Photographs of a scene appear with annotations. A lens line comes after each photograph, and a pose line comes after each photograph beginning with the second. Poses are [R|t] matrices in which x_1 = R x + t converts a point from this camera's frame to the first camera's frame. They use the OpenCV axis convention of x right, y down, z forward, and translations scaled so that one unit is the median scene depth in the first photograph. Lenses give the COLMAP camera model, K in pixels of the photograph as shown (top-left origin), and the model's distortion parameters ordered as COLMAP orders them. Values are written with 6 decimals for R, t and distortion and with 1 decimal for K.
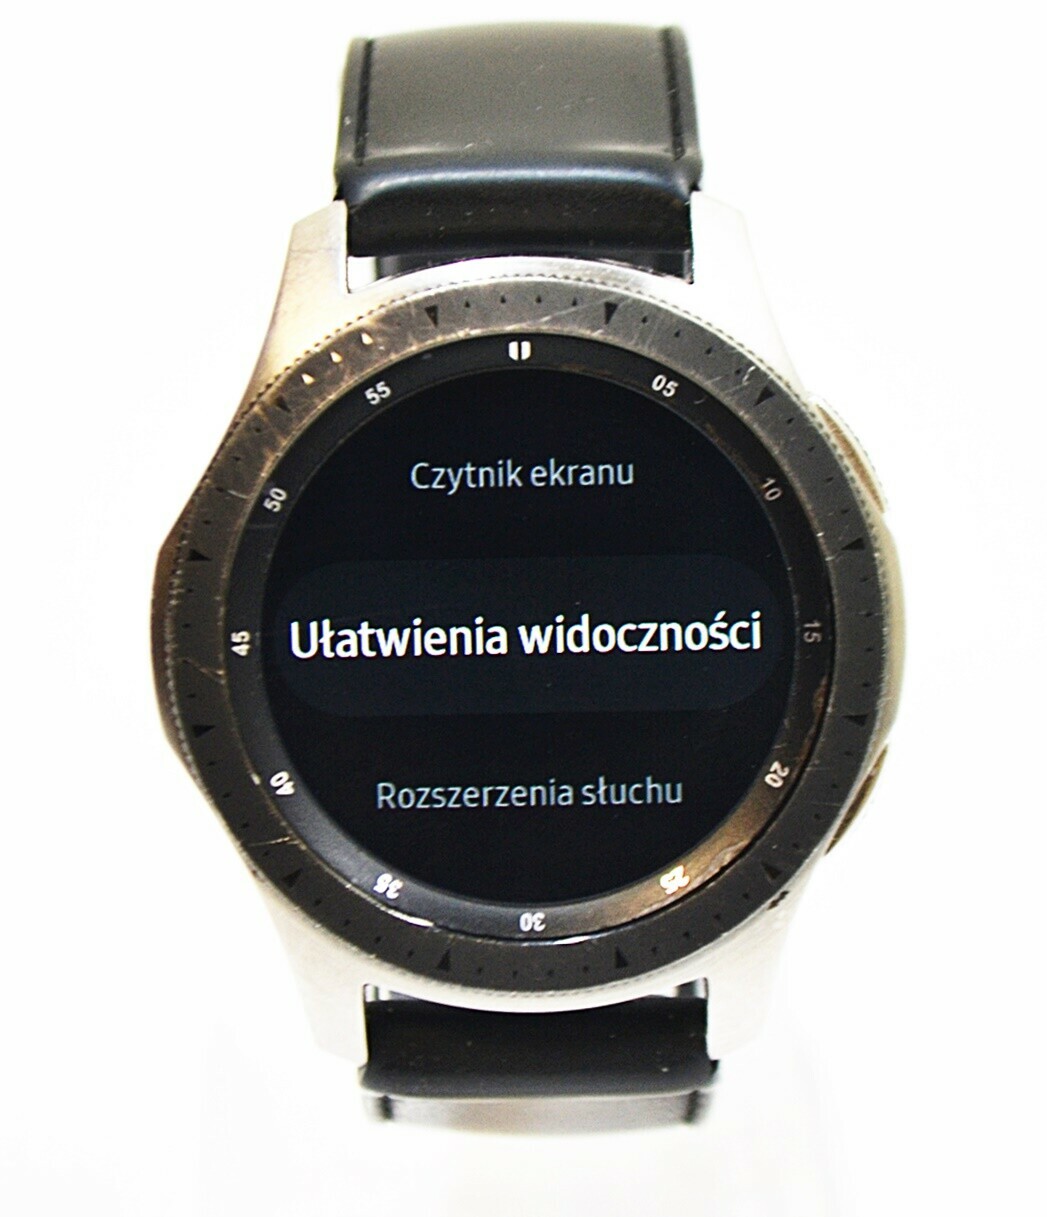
lens RADIAL K [[4776.8, 0, 524.1], [0, 4776.8, 609.9], [0, 0, 1]] dist [-0.030585, 0.000000]
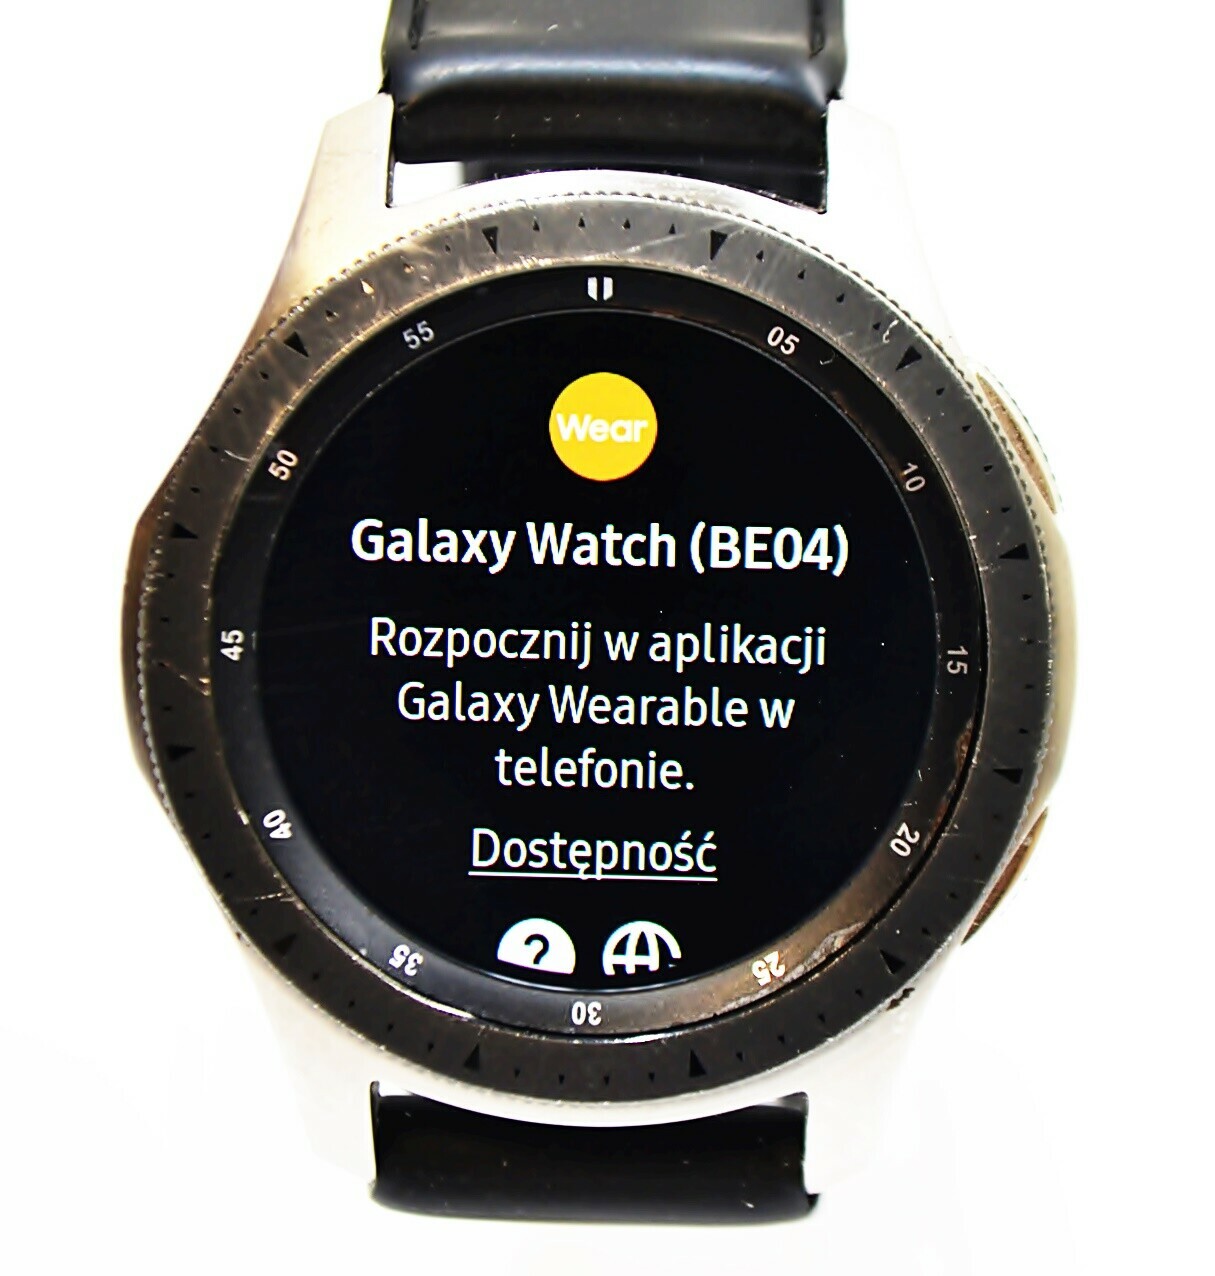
lens RADIAL K [[4501.2, 0, 603.9], [0, 4501.2, 626.2], [0, 0, 1]] dist [-0.001661, 0.000000]
pose [[0.998725, 0.042053, -0.027919, 0.022687], [-0.041959, 0.999112, 0.003917, -0.001579], [0.028058, -0.002740, 0.999603, 0.257673]]
